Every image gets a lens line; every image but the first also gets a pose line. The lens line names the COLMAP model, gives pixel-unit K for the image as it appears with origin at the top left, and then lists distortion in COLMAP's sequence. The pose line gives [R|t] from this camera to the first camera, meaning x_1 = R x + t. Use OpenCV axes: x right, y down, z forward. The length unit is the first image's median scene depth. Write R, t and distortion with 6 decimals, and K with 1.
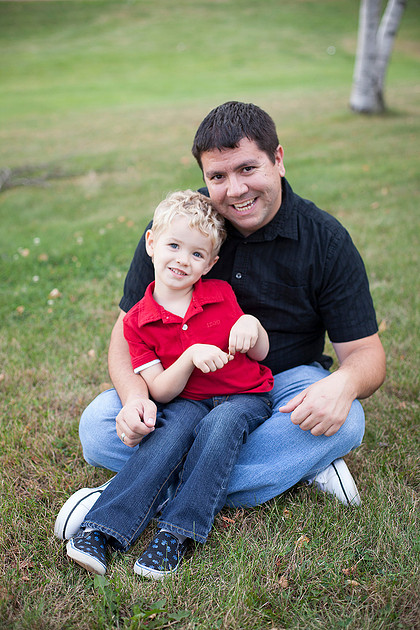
lens RADIAL K [[881.4, 0, 209.1], [0, 881.4, 314.6], [0, 0, 1]] dist [-0.101523, 0.000000]
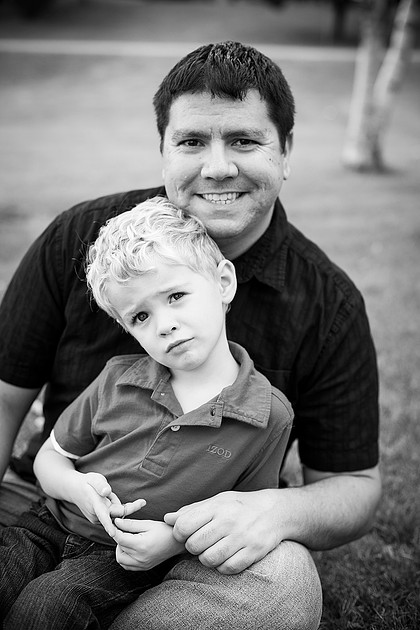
lens RADIAL K [[881.4, 0, 210.8], [0, 881.4, 315.0], [0, 0, 1]] dist [-0.101523, 0.000000]
pose [[0.998527, 0.053173, 0.010823, 0.073303], [-0.052270, 0.996082, -0.071329, -0.015842], [-0.014573, 0.070658, 0.997394, 0.344148]]
